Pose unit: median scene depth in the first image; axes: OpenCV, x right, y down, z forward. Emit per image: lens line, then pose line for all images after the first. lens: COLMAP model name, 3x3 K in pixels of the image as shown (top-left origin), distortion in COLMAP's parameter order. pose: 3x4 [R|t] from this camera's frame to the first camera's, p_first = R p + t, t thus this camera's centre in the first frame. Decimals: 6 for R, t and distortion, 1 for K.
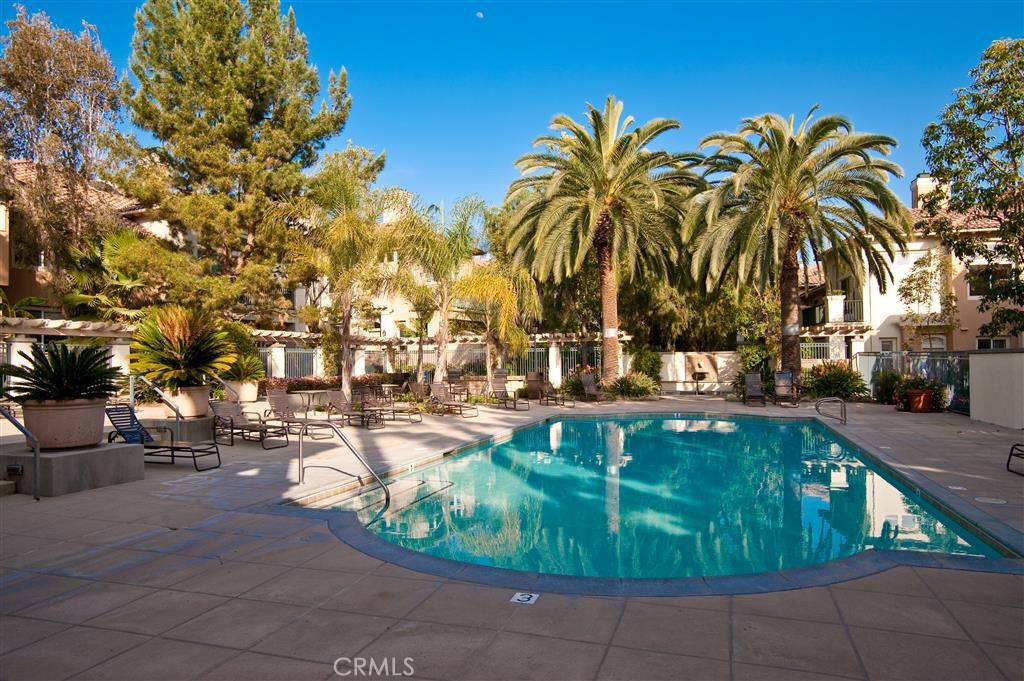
lens RADIAL K [[649.3, 0, 512.0], [0, 649.3, 340.5], [0, 0, 1]] dist [-0.052420, 0.000279]
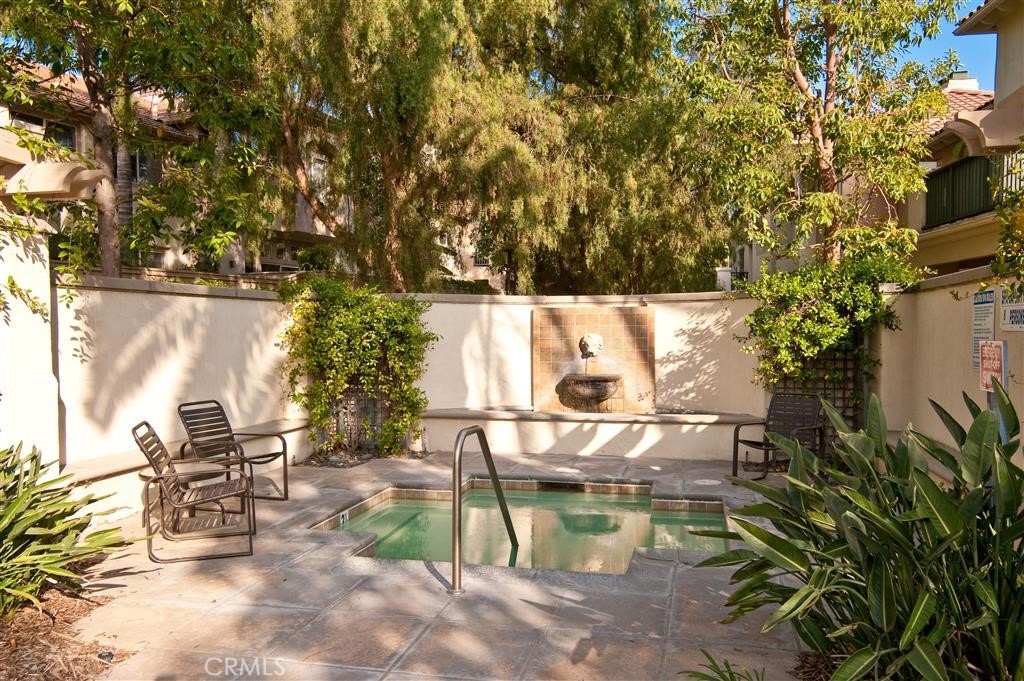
lens RADIAL K [[841.5, 0, 512.0], [0, 841.5, 340.5], [0, 0, 1]] dist [-0.005186, -0.000021]
pose [[0.994654, 0.005533, 0.103116, 0.293242], [-0.010109, 0.998984, 0.043910, 0.027418], [-0.102768, -0.044718, 0.993700, 0.871551]]
